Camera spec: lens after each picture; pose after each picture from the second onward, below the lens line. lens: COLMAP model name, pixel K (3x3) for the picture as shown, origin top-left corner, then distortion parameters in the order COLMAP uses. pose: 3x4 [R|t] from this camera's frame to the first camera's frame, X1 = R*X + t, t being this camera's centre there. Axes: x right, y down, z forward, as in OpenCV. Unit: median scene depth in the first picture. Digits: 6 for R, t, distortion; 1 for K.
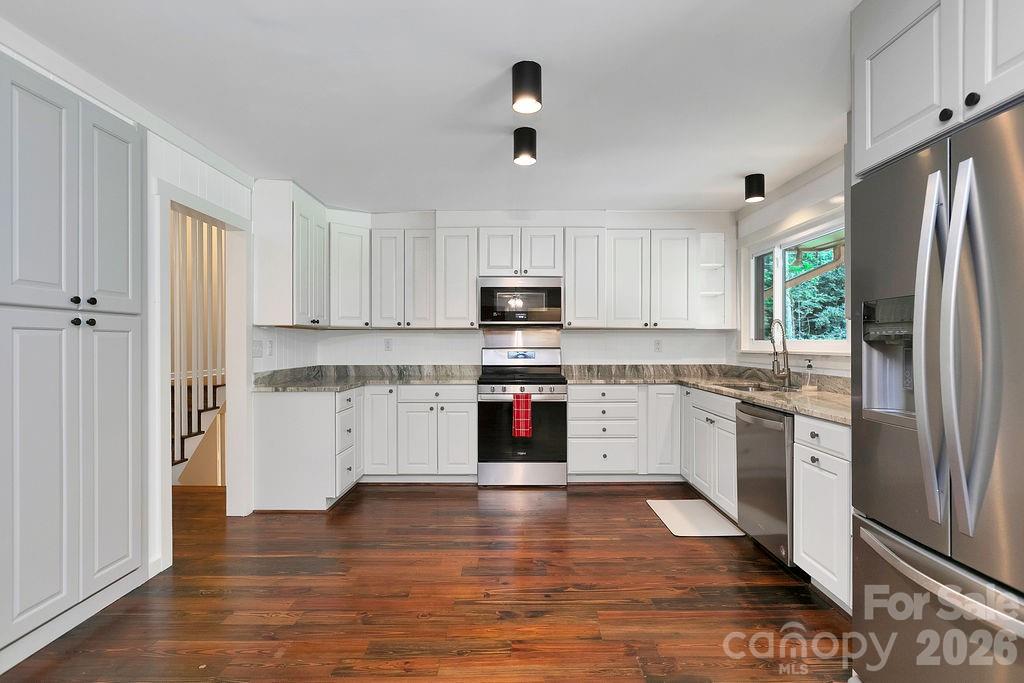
lens RADIAL K [[523.0, 0, 514.6], [0, 523.0, 346.7], [0, 0, 1]] dist [0.005484, 0.000442]
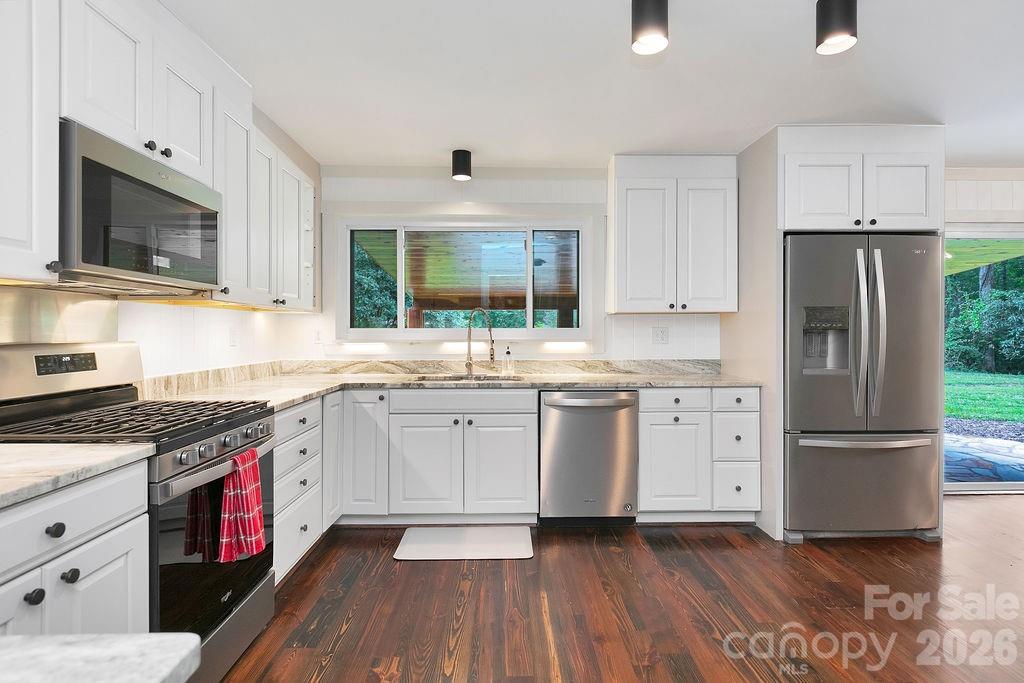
lens RADIAL K [[532.9, 0, 517.4], [0, 532.9, 332.5], [0, 0, 1]] dist [0.000713, -0.000084]
pose [[-0.024776, -0.003064, 0.999688, -0.412923], [0.006156, 0.999976, 0.003217, -0.006109], [-0.999674, 0.006234, -0.024756, 0.774541]]
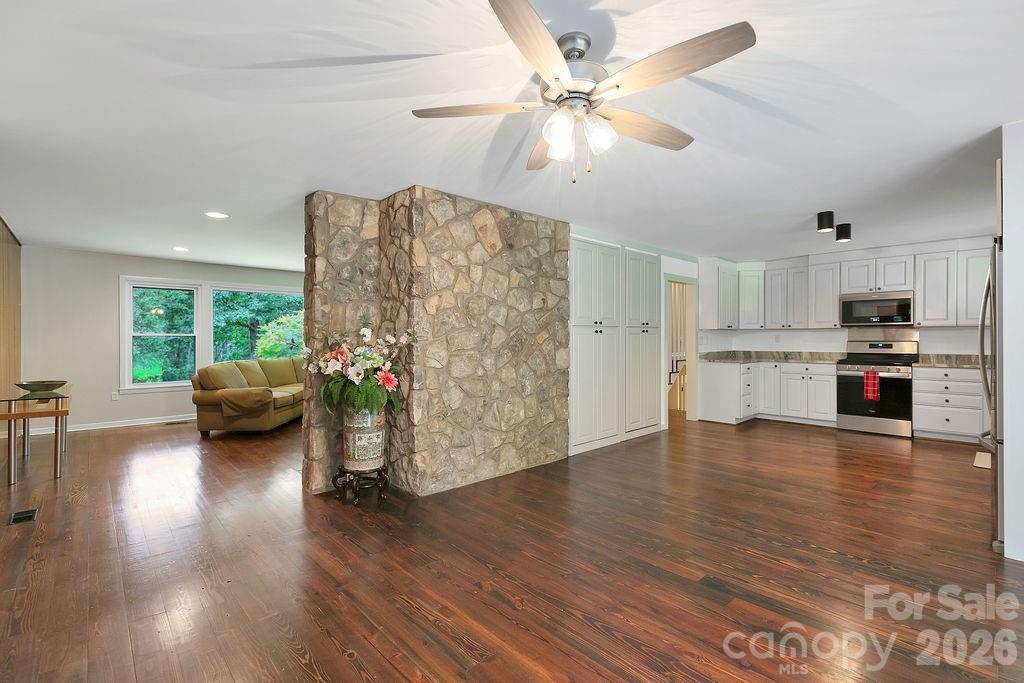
lens RADIAL K [[457.4, 0, 510.7], [0, 457.4, 340.2], [0, 0, 1]] dist [0.000783, -0.000145]
pose [[0.675070, 0.004158, -0.737742, 0.281881], [-0.002549, 0.999991, 0.003304, -0.001647], [0.737749, -0.000350, 0.675075, -0.653034]]
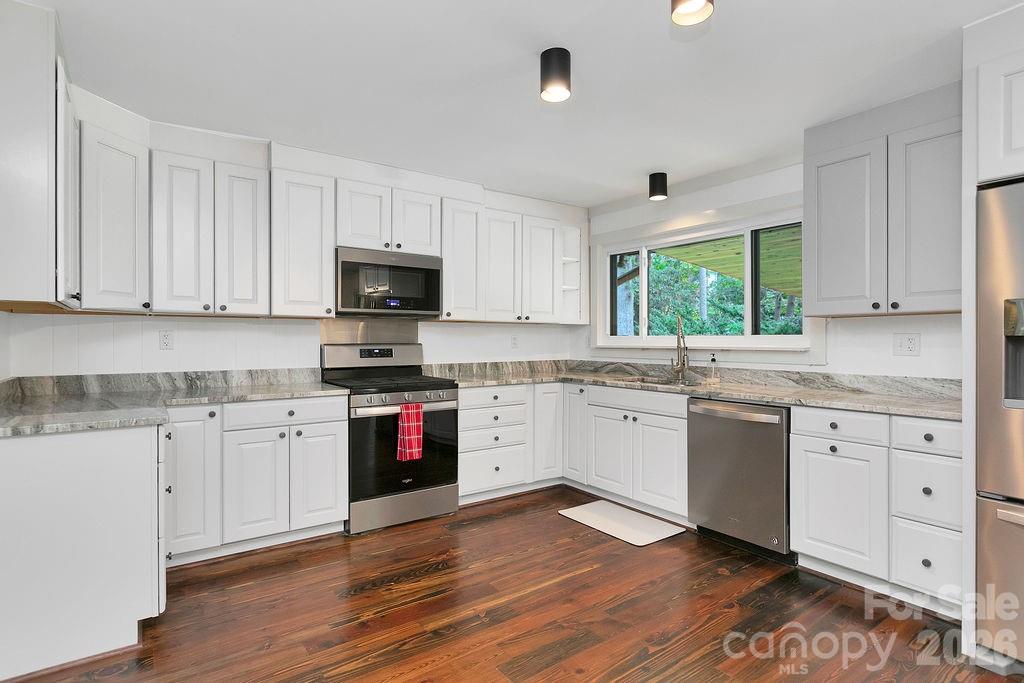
lens RADIAL K [[526.9, 0, 513.6], [0, 526.9, 341.6], [0, 0, 1]] dist [0.013226, 0.000227]
pose [[0.812910, -0.002426, 0.582384, -0.309879], [0.002148, 0.999997, 0.001167, -0.002108], [-0.582385, 0.000302, 0.812913, 0.273998]]
